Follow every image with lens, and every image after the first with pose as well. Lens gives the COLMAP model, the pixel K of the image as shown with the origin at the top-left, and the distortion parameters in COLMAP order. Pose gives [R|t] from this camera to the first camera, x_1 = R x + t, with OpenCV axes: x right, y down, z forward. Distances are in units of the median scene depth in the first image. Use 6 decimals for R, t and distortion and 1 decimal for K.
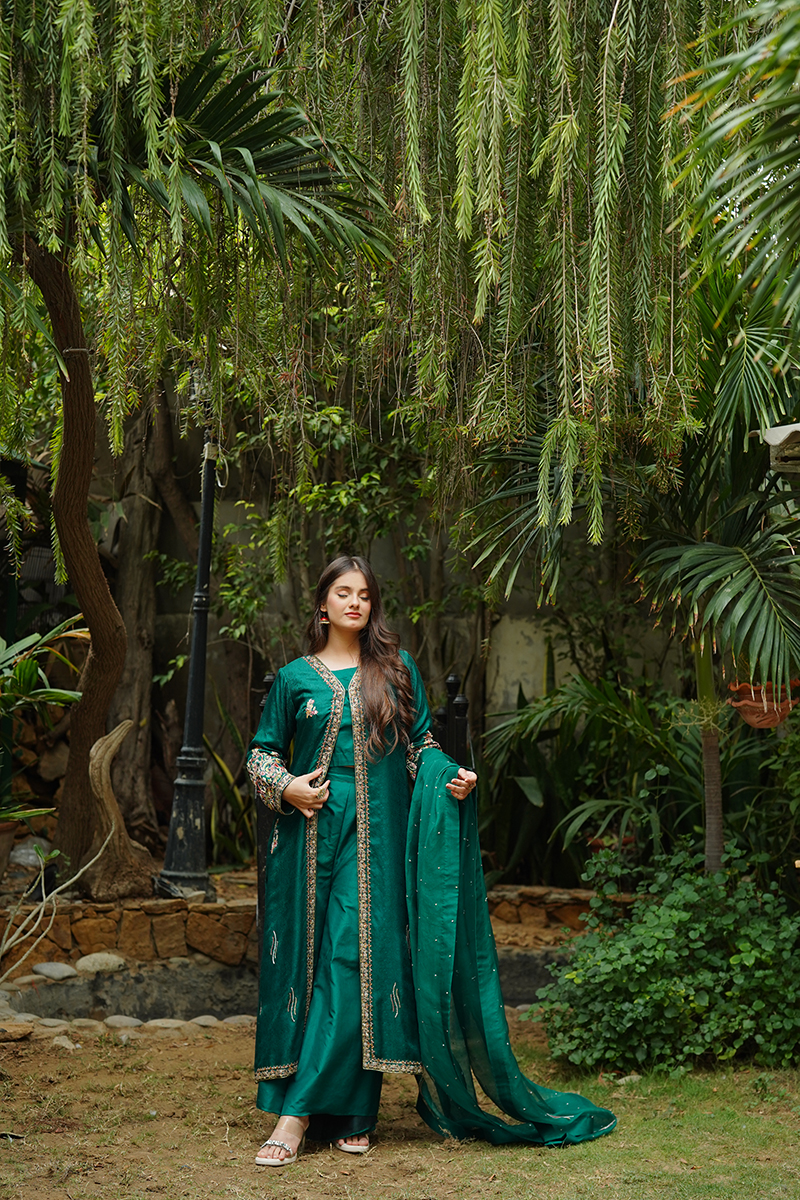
lens RADIAL K [[2896.4, 0, 400.0], [0, 2896.4, 600.0], [0, 0, 1]] dist [-0.092601, -0.165304]
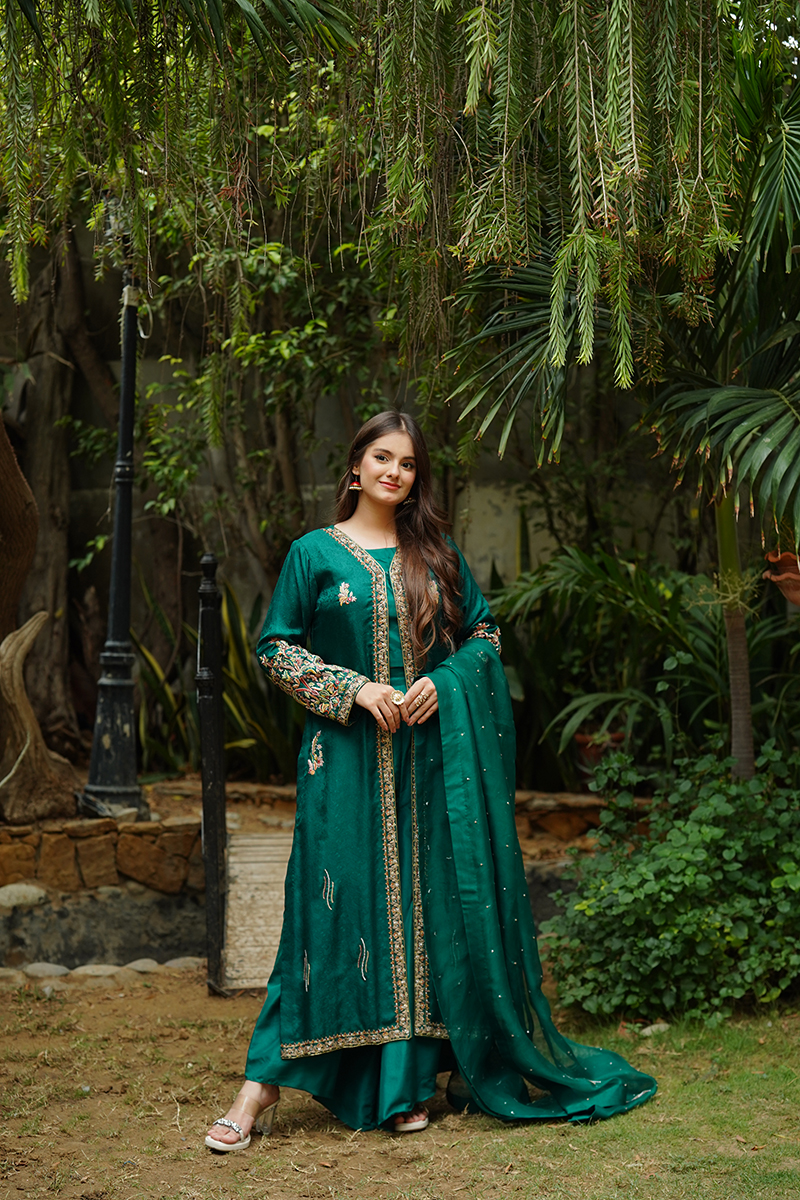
lens RADIAL K [[2633.0, 0, 400.0], [0, 2633.0, 600.0], [0, 0, 1]] dist [-0.079113, 0.237263]
pose [[0.998816, -0.022339, 0.043226, -0.021907], [0.020447, 0.998834, 0.043739, 0.006148], [-0.044152, -0.042804, 0.998107, 0.220051]]
